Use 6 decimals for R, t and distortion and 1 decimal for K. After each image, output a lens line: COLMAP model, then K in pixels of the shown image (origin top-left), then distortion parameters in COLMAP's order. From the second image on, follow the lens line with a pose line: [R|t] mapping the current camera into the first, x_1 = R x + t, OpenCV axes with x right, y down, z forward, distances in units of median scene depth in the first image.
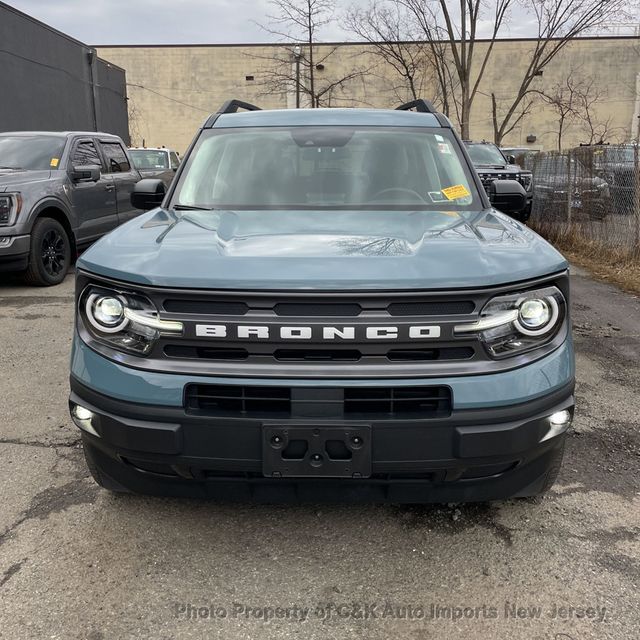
lens RADIAL K [[680.3, 0, 321.3], [0, 680.3, 314.1], [0, 0, 1]] dist [0.028155, 0.000000]
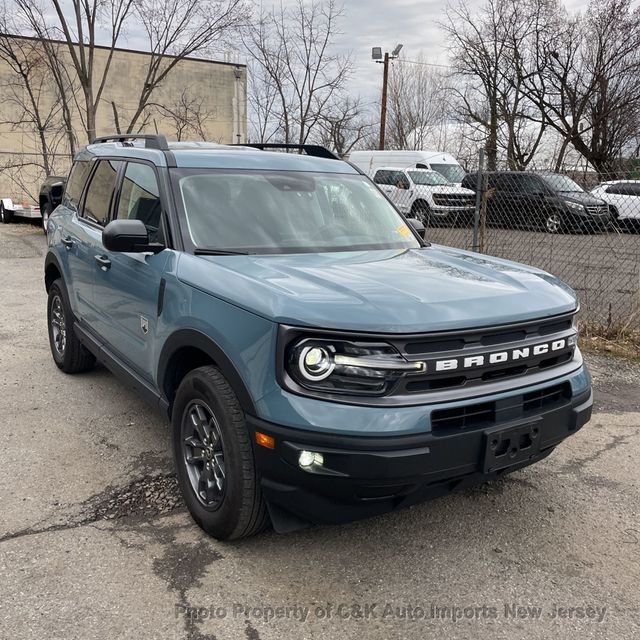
lens RADIAL K [[680.3, 0, 322.9], [0, 680.3, 324.4], [0, 0, 1]] dist [0.028155, 0.000000]
pose [[0.798729, -0.100897, 0.593172, -0.139883], [0.092603, 0.994708, 0.044503, -0.016248], [-0.594523, 0.019384, 0.803845, 0.021111]]
